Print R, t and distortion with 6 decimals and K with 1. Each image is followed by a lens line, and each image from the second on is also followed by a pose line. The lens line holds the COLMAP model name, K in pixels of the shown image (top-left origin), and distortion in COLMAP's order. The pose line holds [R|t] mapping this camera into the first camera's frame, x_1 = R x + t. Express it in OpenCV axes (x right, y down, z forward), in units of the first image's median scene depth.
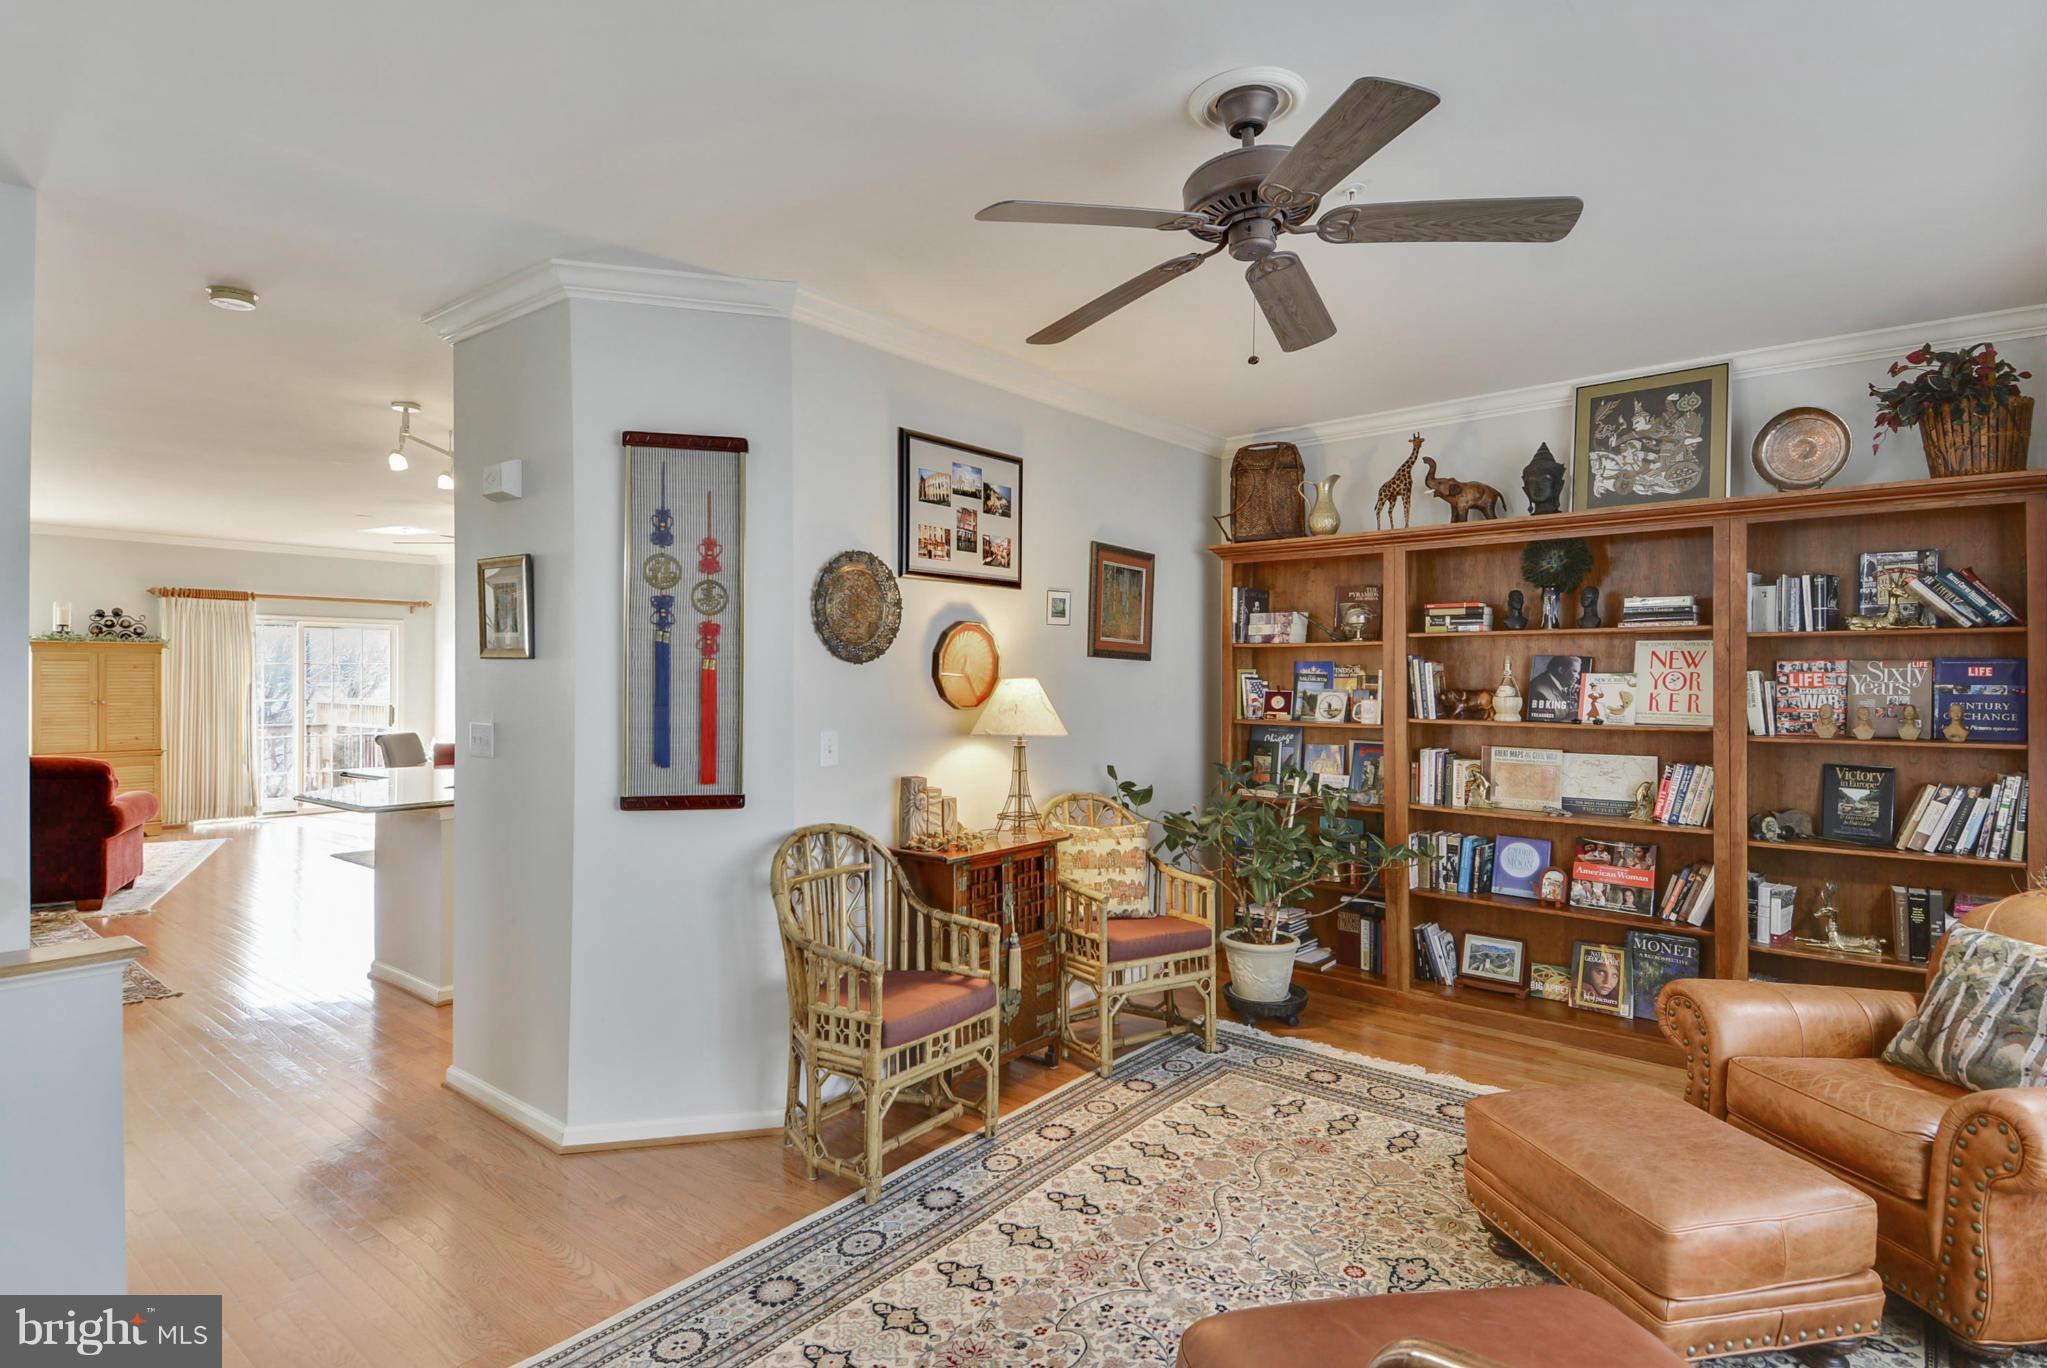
lens RADIAL K [[1069.8, 0, 1024.9], [0, 1069.8, 675.9], [0, 0, 1]] dist [0.125496, -0.090813]
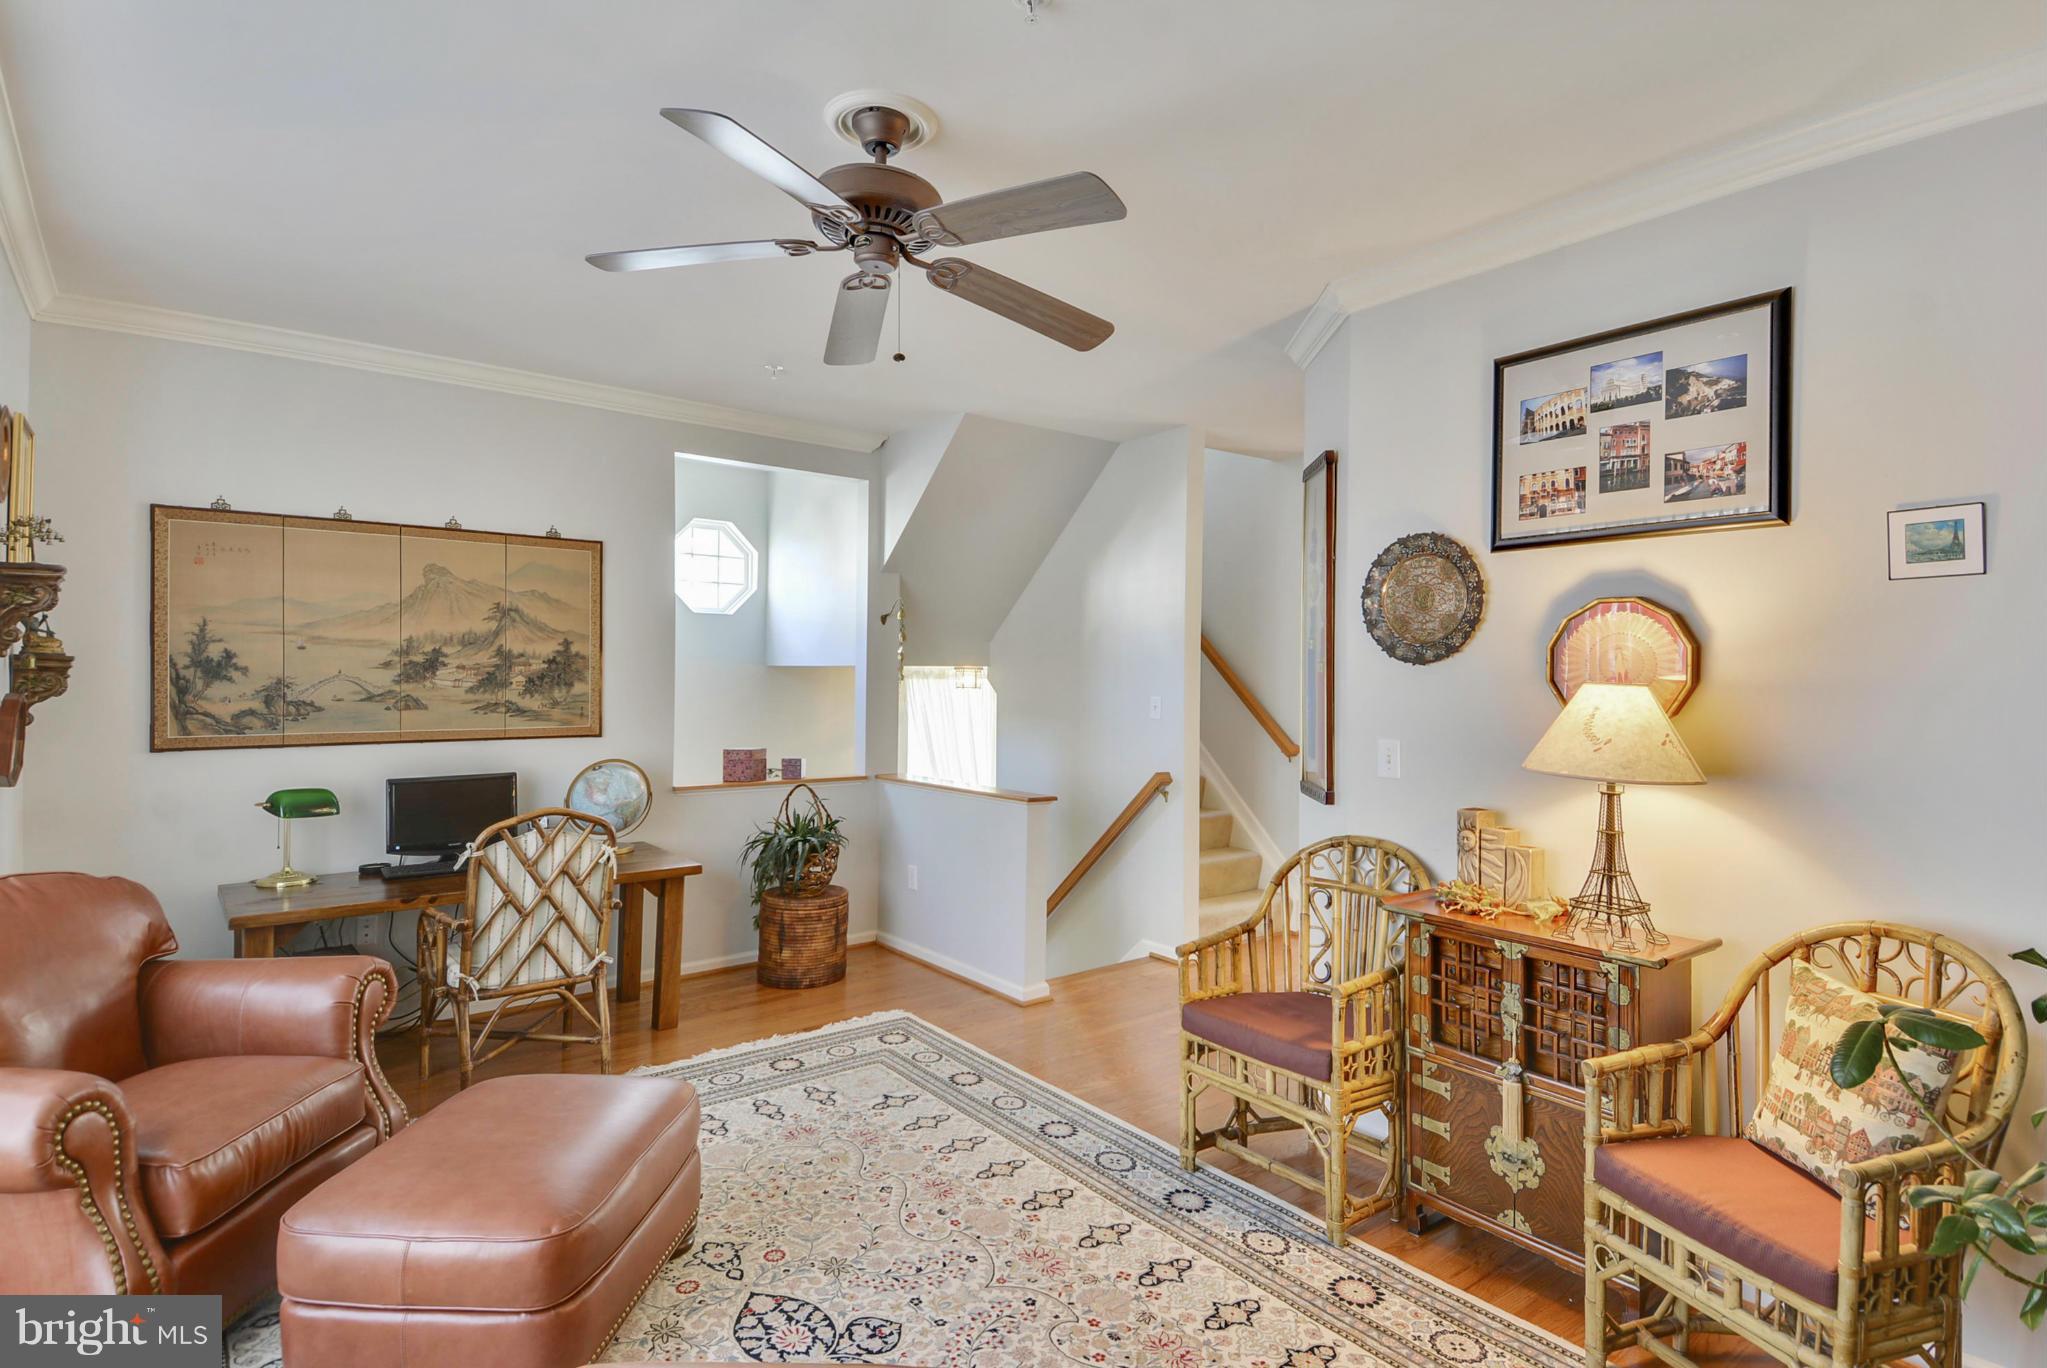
lens RADIAL K [[1069.8, 0, 1024.9], [0, 1069.8, 675.9], [0, 0, 1]] dist [0.125496, -0.090813]
pose [[-0.232886, -0.003392, -0.972498, 0.641256], [-0.009527, 0.999954, -0.001206, 0.001750], [0.972457, 0.008984, -0.232907, 0.748600]]
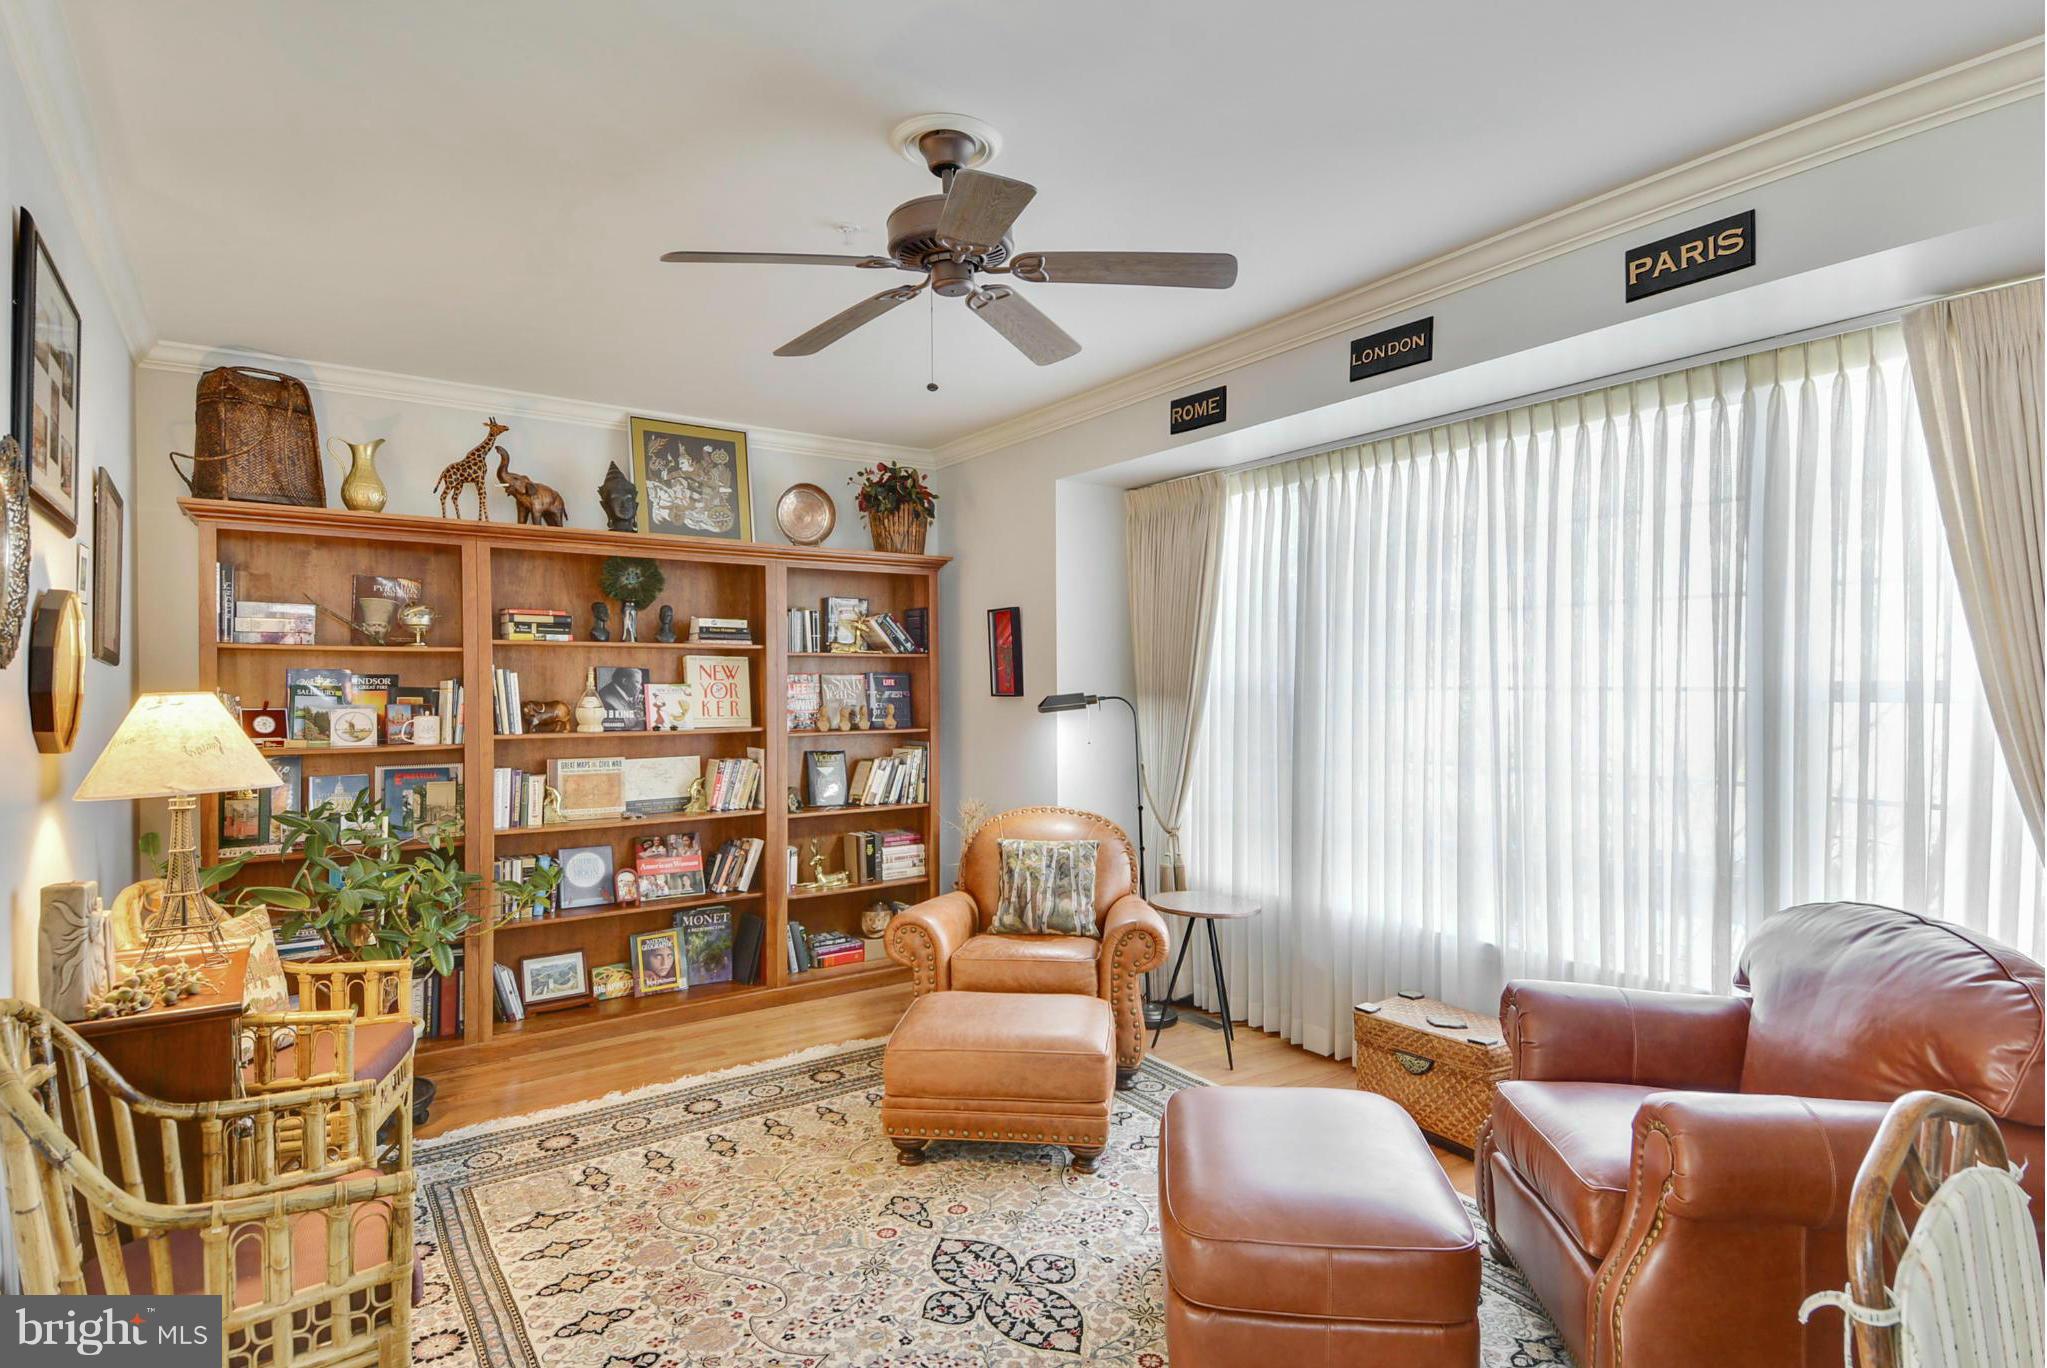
lens RADIAL K [[1091.8, 0, 1026.1], [0, 1091.8, 688.4], [0, 0, 1]] dist [0.134070, -0.068099]
pose [[0.285981, -0.006121, 0.958216, -0.440717], [0.005246, 0.999975, 0.004822, -0.001522], [-0.958221, 0.003648, 0.286006, 0.337274]]
